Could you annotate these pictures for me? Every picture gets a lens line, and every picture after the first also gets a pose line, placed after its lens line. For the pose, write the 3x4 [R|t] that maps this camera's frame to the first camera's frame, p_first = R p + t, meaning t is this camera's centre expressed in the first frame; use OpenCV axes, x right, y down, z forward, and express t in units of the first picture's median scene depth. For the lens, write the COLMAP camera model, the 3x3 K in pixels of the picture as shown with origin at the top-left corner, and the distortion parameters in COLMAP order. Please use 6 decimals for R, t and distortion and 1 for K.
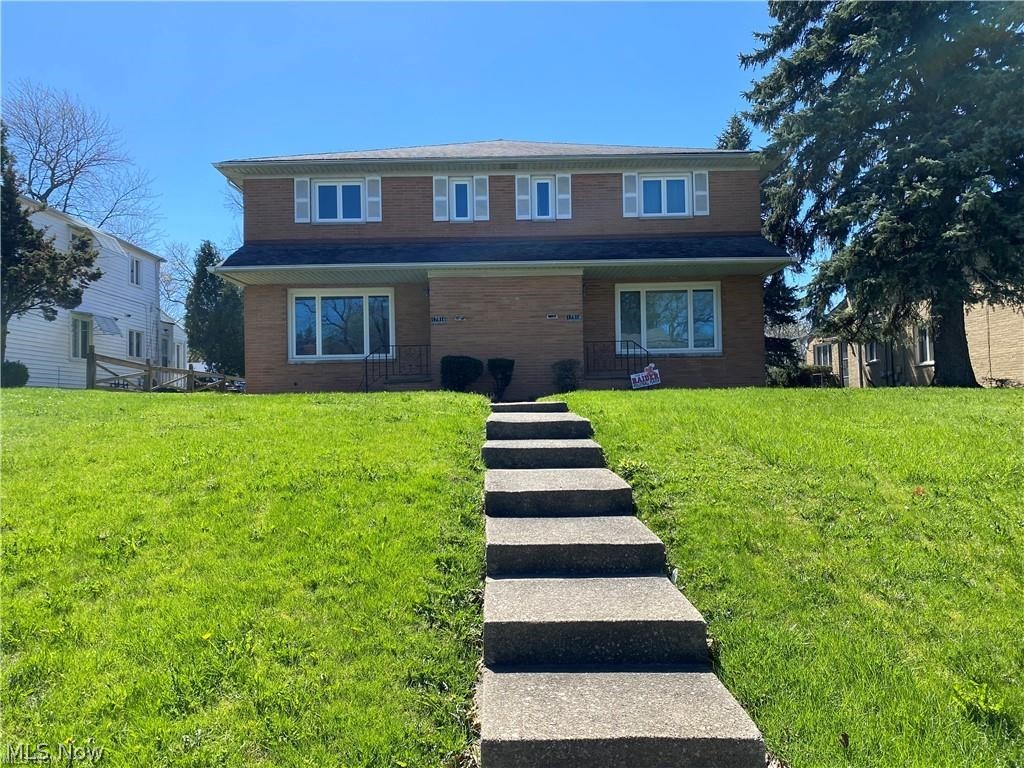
lens RADIAL K [[784.5, 0, 510.5], [0, 784.5, 382.4], [0, 0, 1]] dist [0.043761, -0.019681]
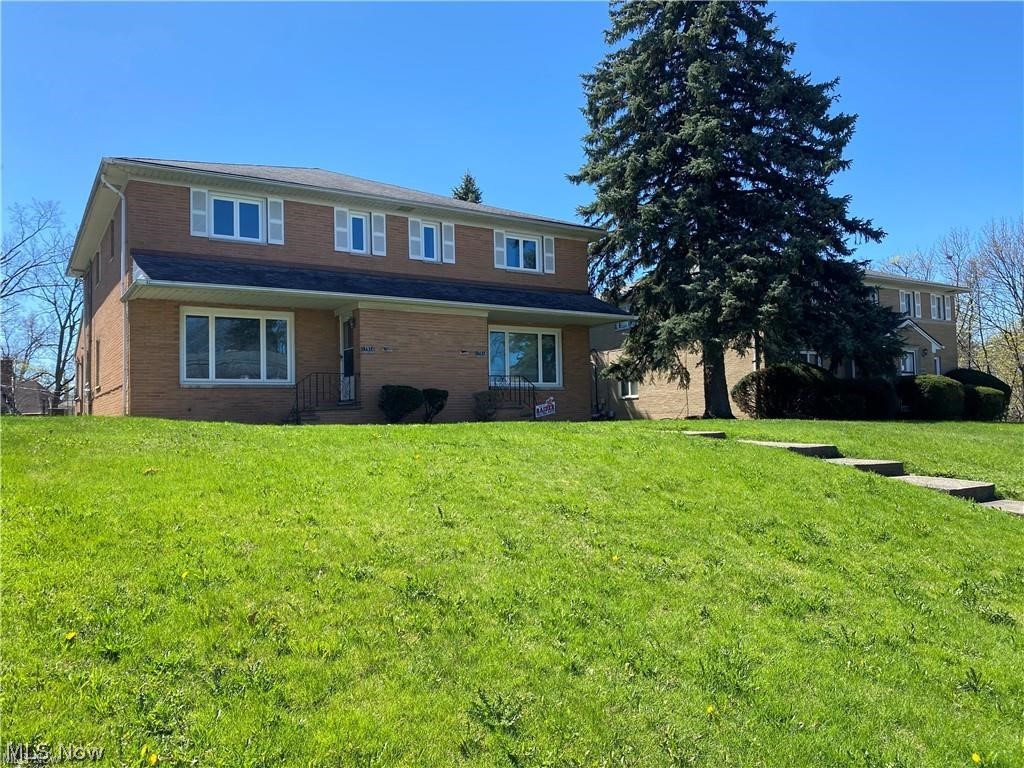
lens RADIAL K [[784.5, 0, 518.0], [0, 784.5, 386.6], [0, 0, 1]] dist [0.043761, -0.019681]
pose [[0.857626, 0.029301, 0.513439, -0.412357], [-0.012210, 0.999254, -0.036631, 0.004141], [-0.514129, 0.025146, 0.857344, 0.010963]]
